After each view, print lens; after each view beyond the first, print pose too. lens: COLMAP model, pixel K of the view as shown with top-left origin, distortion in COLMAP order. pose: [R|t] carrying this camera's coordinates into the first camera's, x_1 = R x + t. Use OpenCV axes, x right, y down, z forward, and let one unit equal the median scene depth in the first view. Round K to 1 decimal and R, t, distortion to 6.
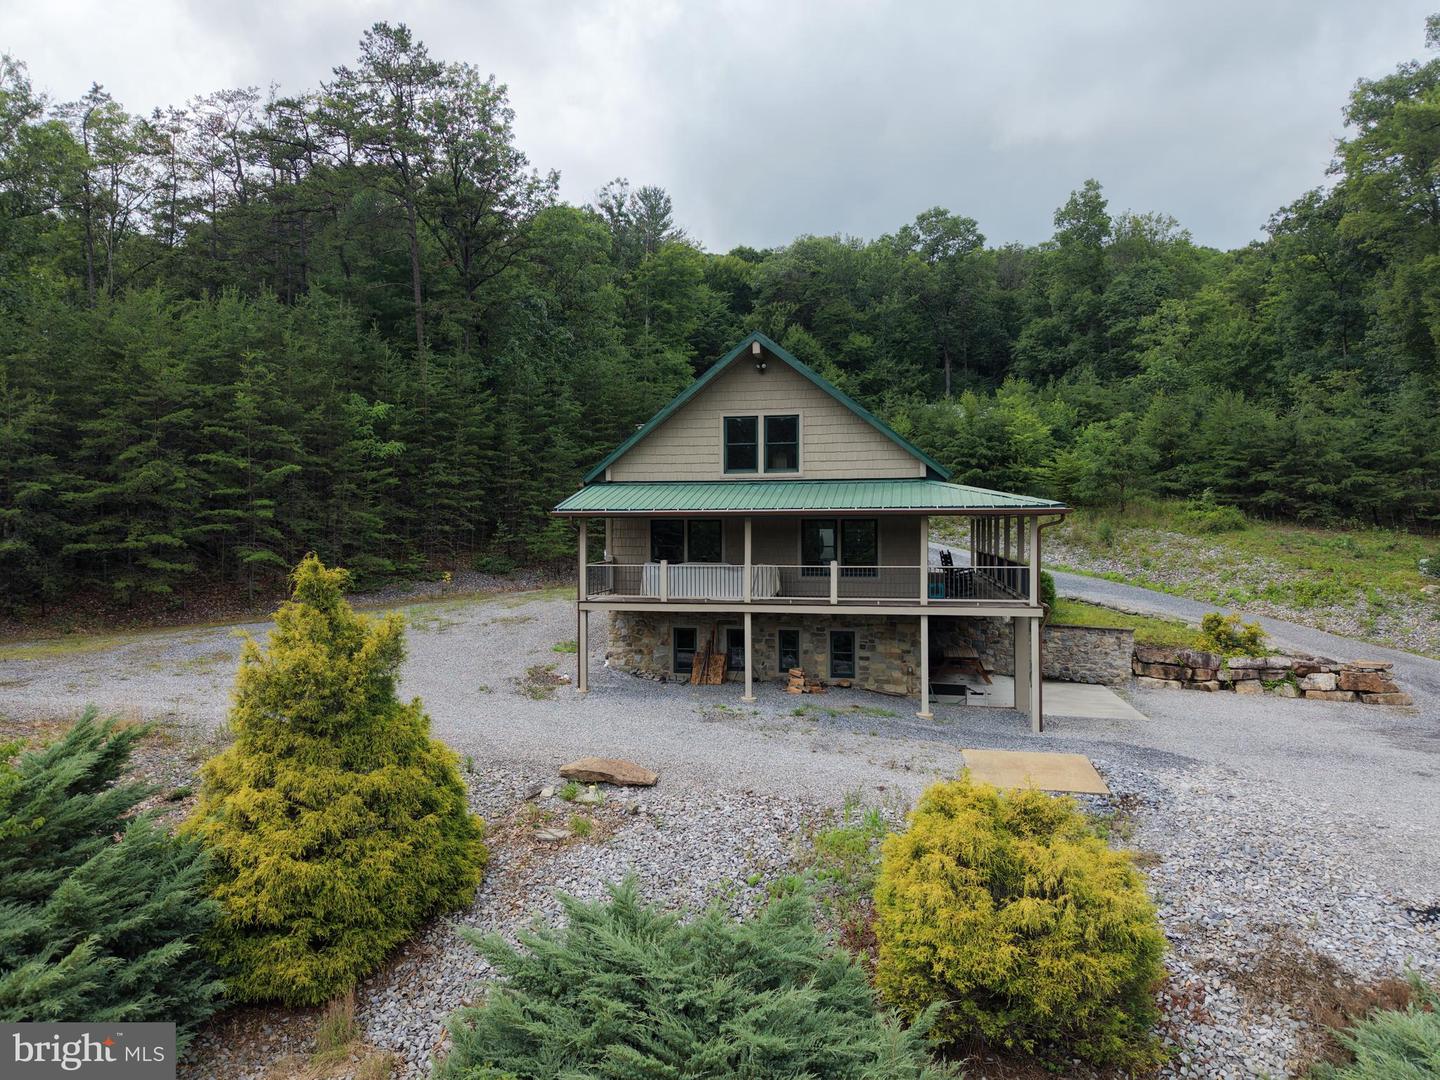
lens RADIAL K [[961.6, 0, 716.3], [0, 961.6, 548.2], [0, 0, 1]] dist [0.026750, -0.025351]
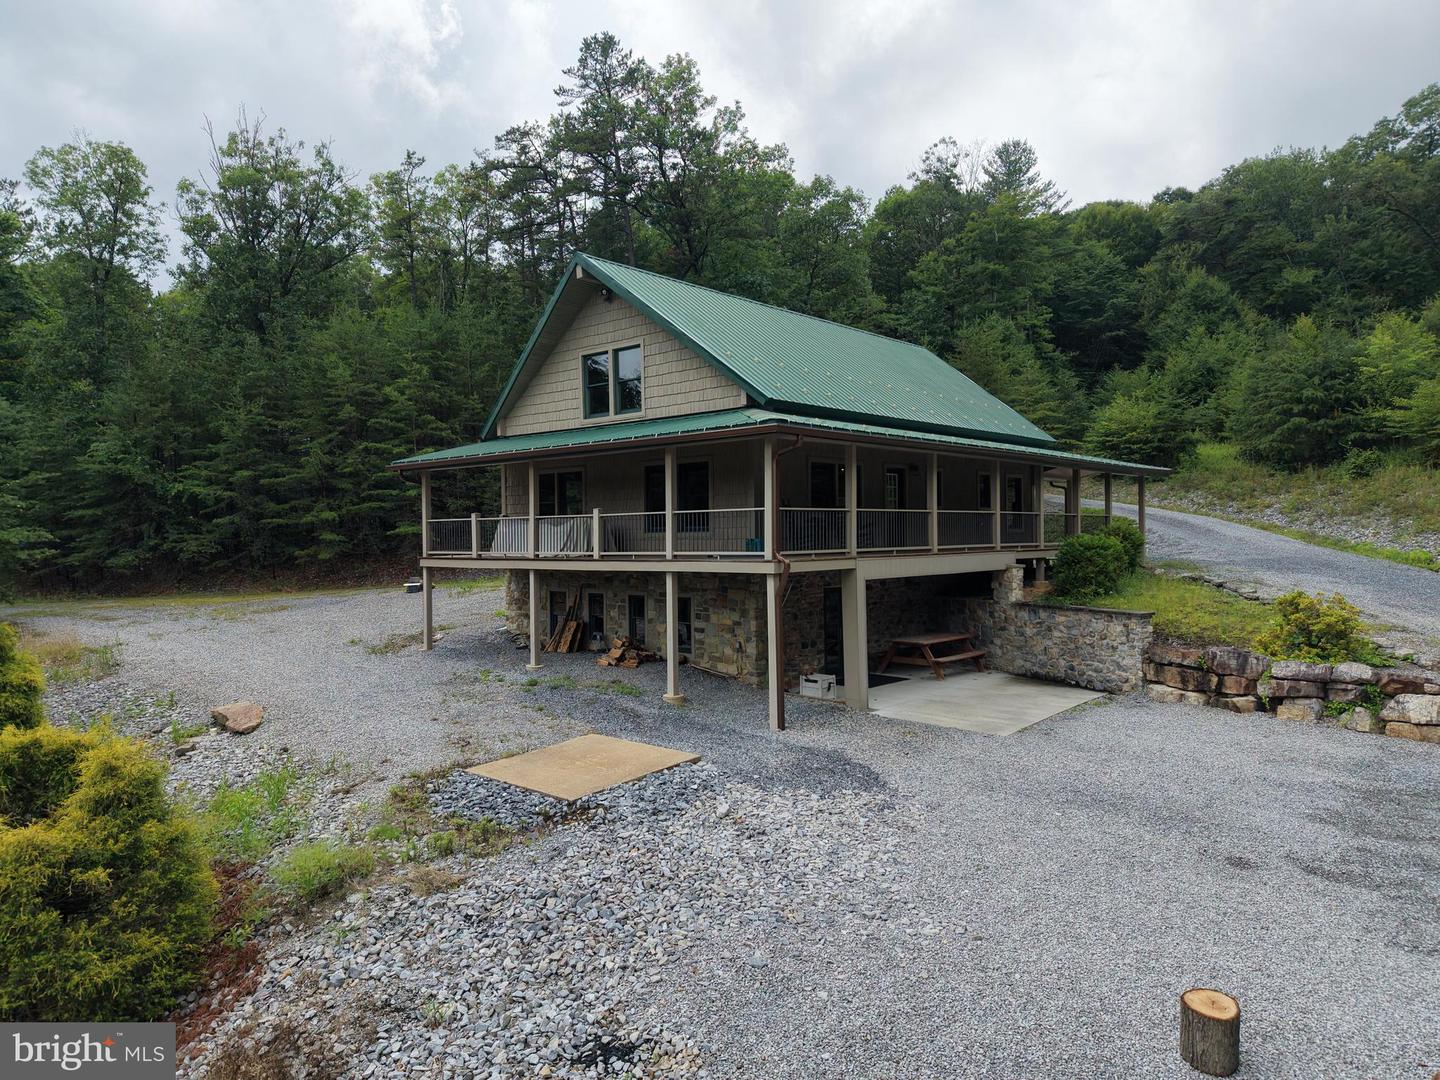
lens RADIAL K [[961.6, 0, 716.5], [0, 961.6, 542.2], [0, 0, 1]] dist [0.026750, -0.025351]
pose [[0.857474, -0.003816, -0.514512, 0.567300], [-0.001592, 0.999948, -0.010069, 0.045215], [0.514524, 0.009453, 0.857424, 0.288748]]
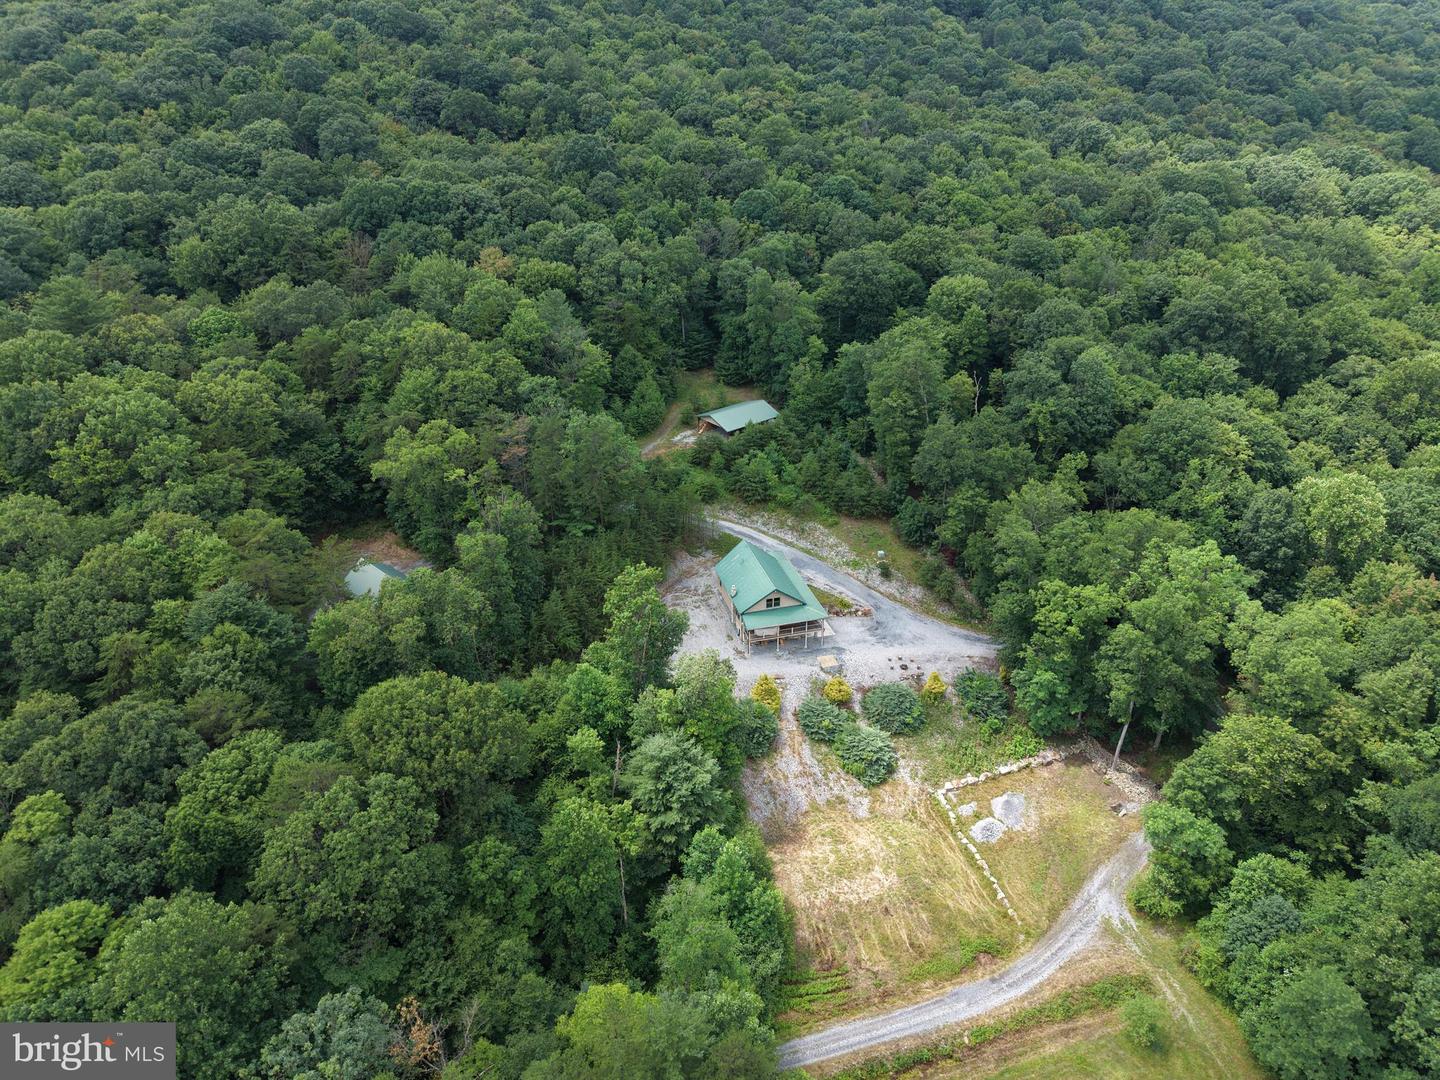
lens RADIAL K [[961.6, 0, 718.4], [0, 961.6, 541.8], [0, 0, 1]] dist [0.026750, -0.025351]
pose [[0.895137, -0.216801, 0.389522, -2.156601], [0.017408, 0.890110, 0.455414, -2.756896], [-0.445452, -0.400877, 0.800544, -2.884151]]
